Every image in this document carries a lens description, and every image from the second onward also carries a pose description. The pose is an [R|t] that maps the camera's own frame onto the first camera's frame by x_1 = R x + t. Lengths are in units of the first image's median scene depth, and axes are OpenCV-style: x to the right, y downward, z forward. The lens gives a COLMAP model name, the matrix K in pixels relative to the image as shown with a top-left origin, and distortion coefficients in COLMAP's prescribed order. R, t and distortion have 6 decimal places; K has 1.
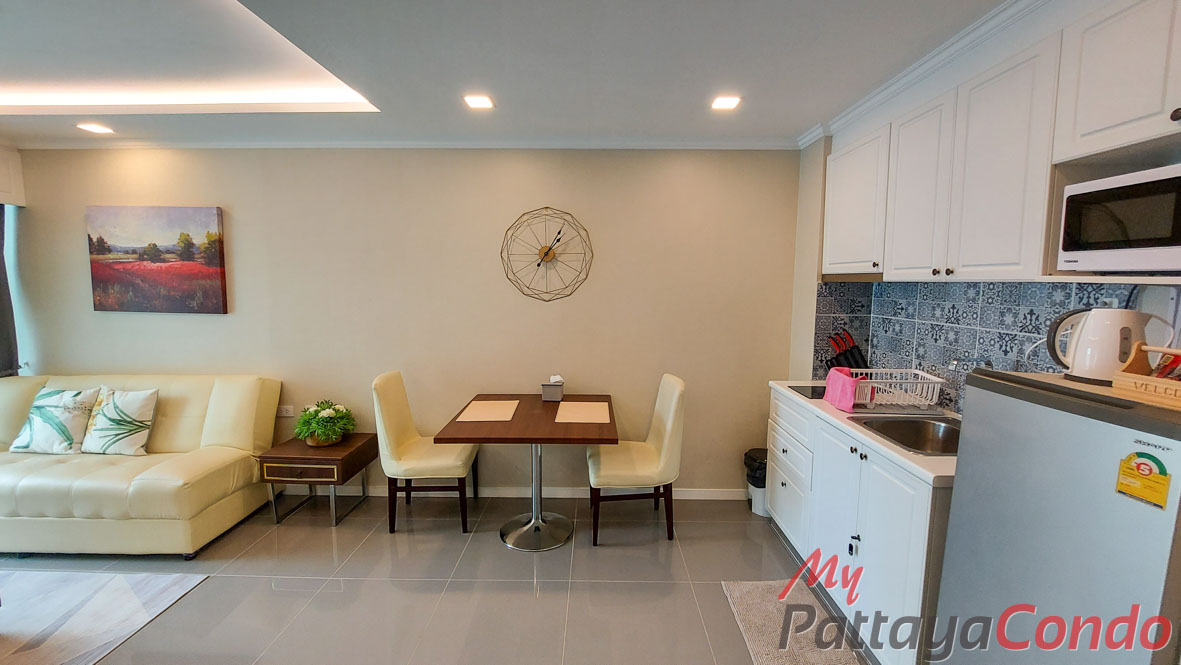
lens RADIAL K [[473.2, 0, 595.9], [0, 473.2, 330.1], [0, 0, 1]] dist [-0.016171, -0.000063]
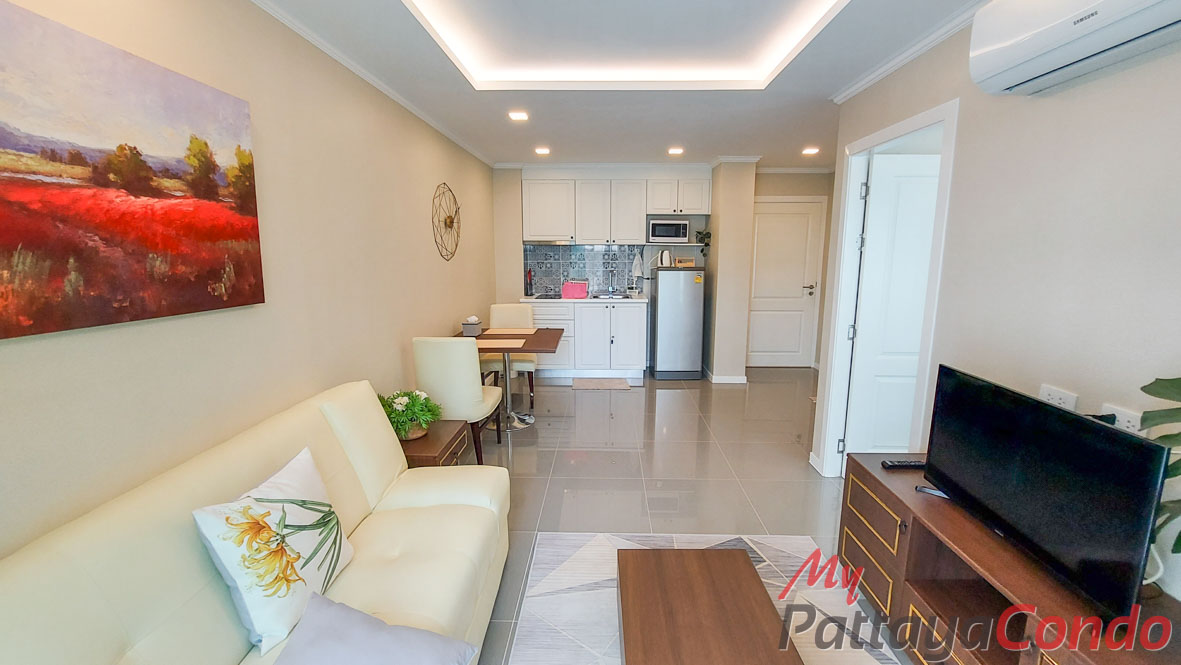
lens RADIAL K [[473.2, 0, 595.9], [0, 473.2, 330.1], [0, 0, 1]] dist [-0.016171, -0.000063]
pose [[0.019019, -0.177138, 0.984002, -1.360797], [0.101168, 0.979470, 0.174367, -0.061478], [-0.994688, 0.096233, 0.036549, 0.607447]]
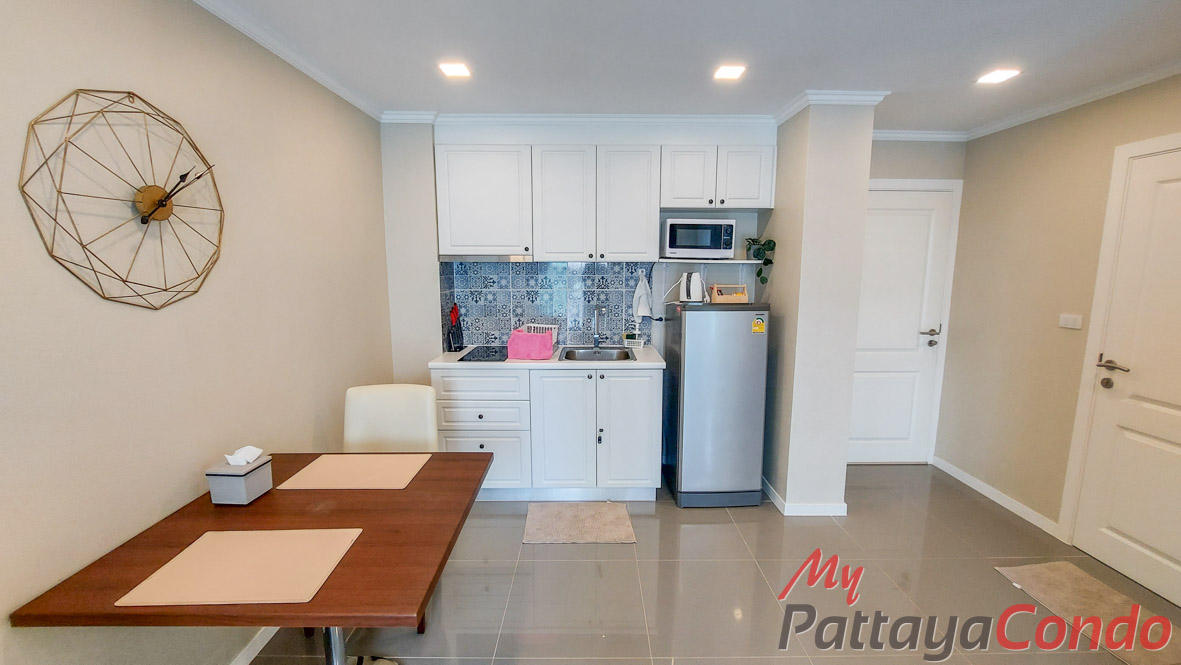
lens RADIAL K [[473.2, 0, 595.9], [0, 473.2, 330.1], [0, 0, 1]] dist [-0.016171, -0.000063]
pose [[-0.011049, -0.147132, 0.989055, -0.563572], [0.100393, 0.983955, 0.147495, -0.066098], [-0.994887, 0.100924, 0.003899, 0.597505]]
